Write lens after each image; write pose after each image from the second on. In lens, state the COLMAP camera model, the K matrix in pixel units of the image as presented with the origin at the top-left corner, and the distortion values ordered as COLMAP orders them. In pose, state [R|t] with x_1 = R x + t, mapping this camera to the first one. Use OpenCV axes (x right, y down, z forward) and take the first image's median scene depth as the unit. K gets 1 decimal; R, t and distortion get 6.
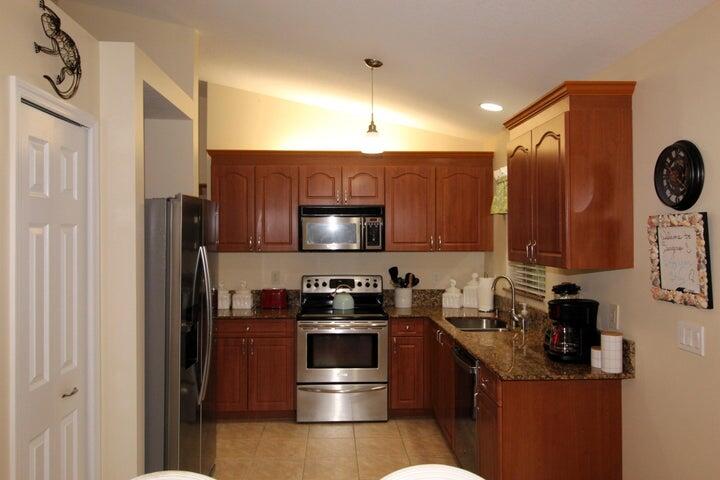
lens RADIAL K [[562.4, 0, 360.0], [0, 562.4, 238.3], [0, 0, 1]] dist [0.008016, 0.001024]
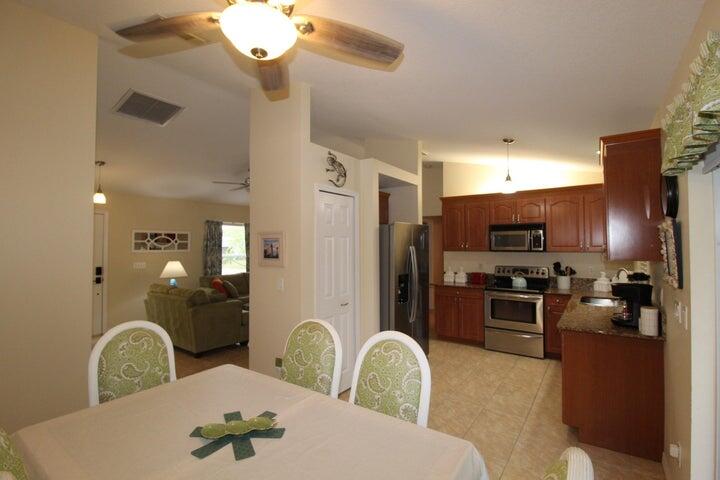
lens RADIAL K [[335.6, 0, 359.6], [0, 335.6, 240.5], [0, 0, 1]] dist [0.001070, -0.000391]
pose [[0.788703, -0.008574, -0.614715, 0.212747], [-0.001843, 0.999865, -0.016311, 0.008527], [0.614772, 0.013997, 0.788581, -0.062525]]
